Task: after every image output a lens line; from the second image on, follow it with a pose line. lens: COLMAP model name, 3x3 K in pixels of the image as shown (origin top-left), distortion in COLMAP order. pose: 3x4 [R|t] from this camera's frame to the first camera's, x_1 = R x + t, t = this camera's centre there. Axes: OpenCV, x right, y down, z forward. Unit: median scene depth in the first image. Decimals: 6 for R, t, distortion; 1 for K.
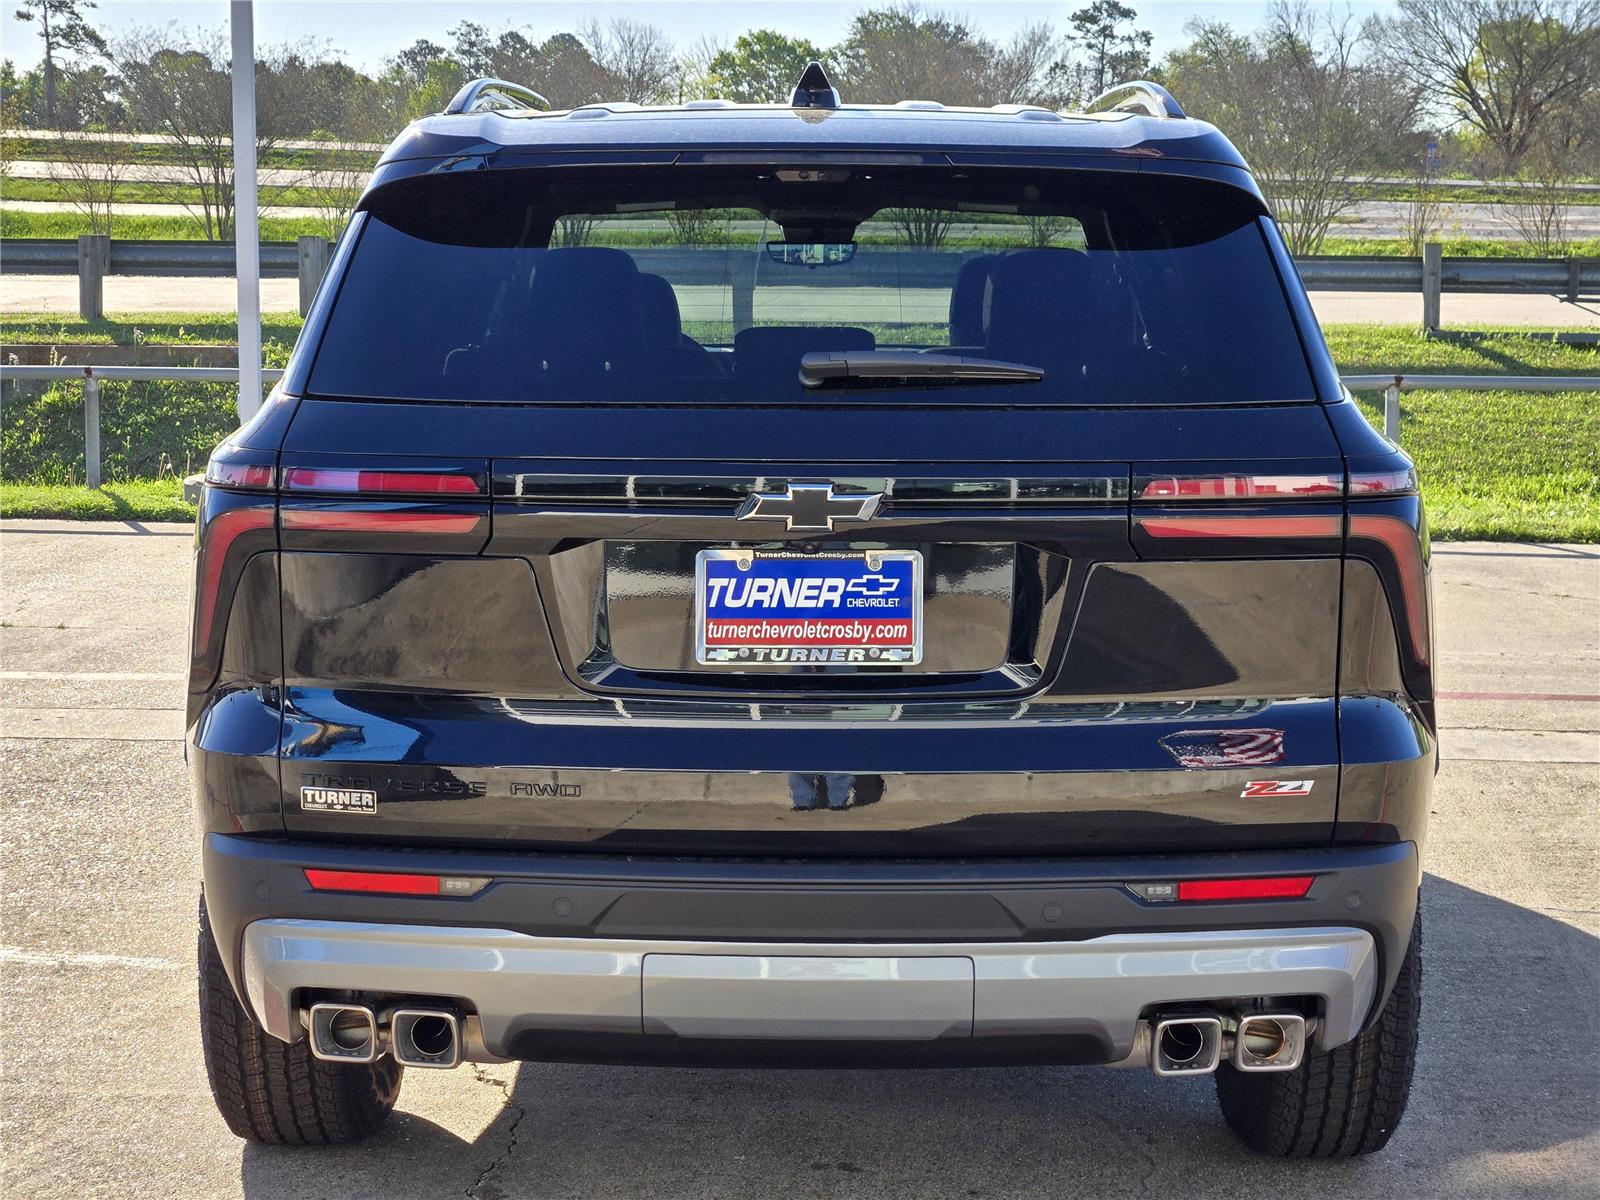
lens RADIAL K [[3240.4, 0, 752.4], [0, 3240.4, 635.4], [0, 0, 1]] dist [-0.034706, 0.000000]
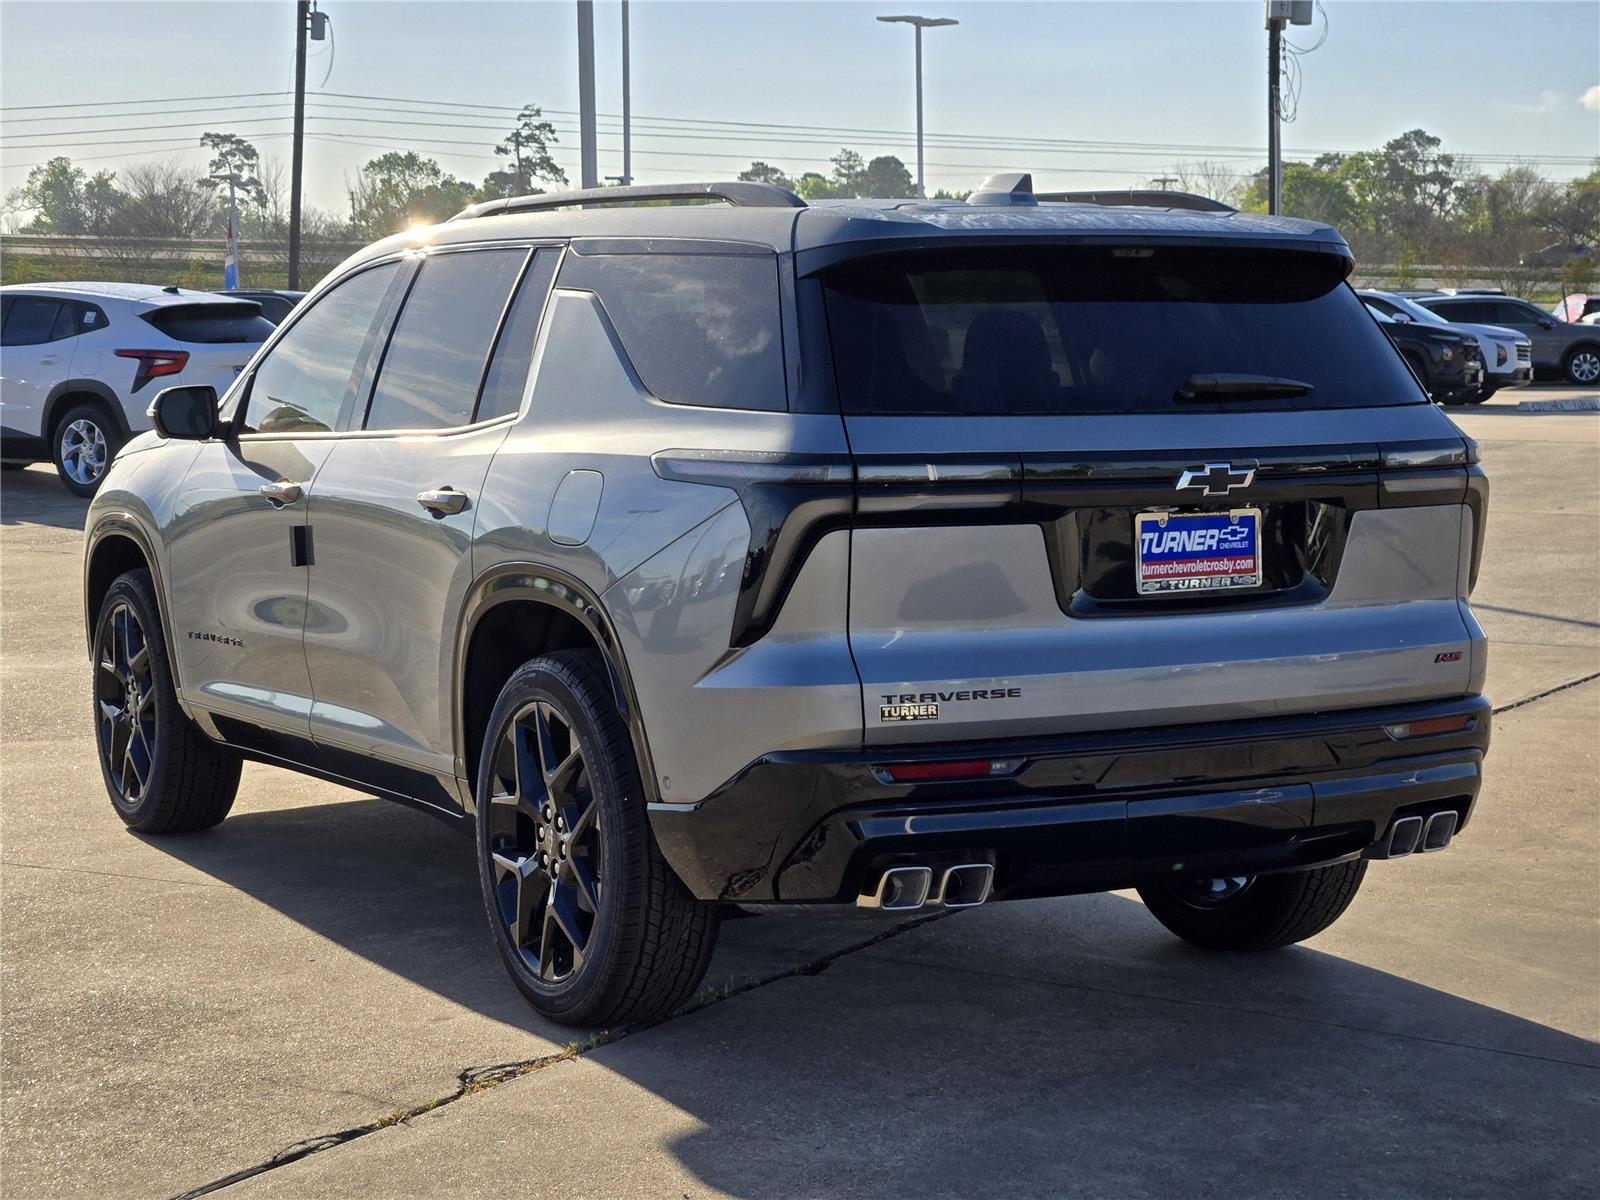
lens RADIAL K [[3240.4, 0, 811.3], [0, 3240.4, 595.5], [0, 0, 1]] dist [-0.034706, 0.000000]
pose [[0.833567, -0.051552, 0.550008, -0.912430], [0.078393, 0.996599, -0.025397, 0.033972], [-0.546828, 0.064286, 0.834773, -0.098788]]
